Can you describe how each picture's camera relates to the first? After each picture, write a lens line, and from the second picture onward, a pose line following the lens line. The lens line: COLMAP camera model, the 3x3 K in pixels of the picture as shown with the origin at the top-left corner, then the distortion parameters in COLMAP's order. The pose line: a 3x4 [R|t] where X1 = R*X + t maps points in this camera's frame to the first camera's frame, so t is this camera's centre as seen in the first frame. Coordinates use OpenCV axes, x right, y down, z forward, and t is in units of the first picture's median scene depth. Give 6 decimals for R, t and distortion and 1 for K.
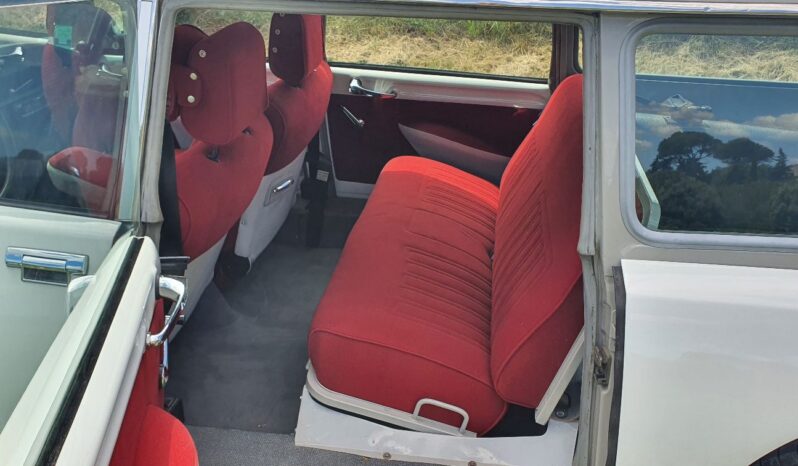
lens RADIAL K [[757.5, 0, 389.7], [0, 757.5, 234.5], [0, 0, 1]] dist [0.000960, 0.013645]
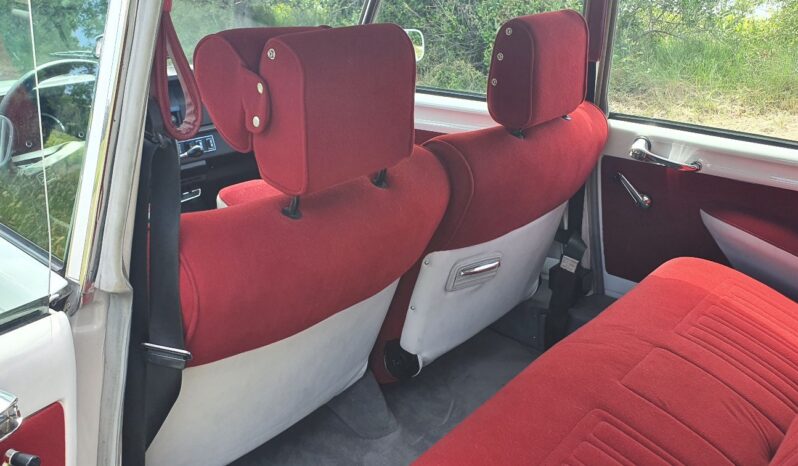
lens RADIAL K [[757.5, 0, 389.7], [0, 757.5, 234.5], [0, 0, 1]] dist [0.000960, 0.013645]
pose [[0.862735, 0.156946, -0.480683, 0.106112], [-0.196882, 0.979857, -0.033438, -0.046293], [0.465753, 0.123486, 0.876257, 0.274303]]
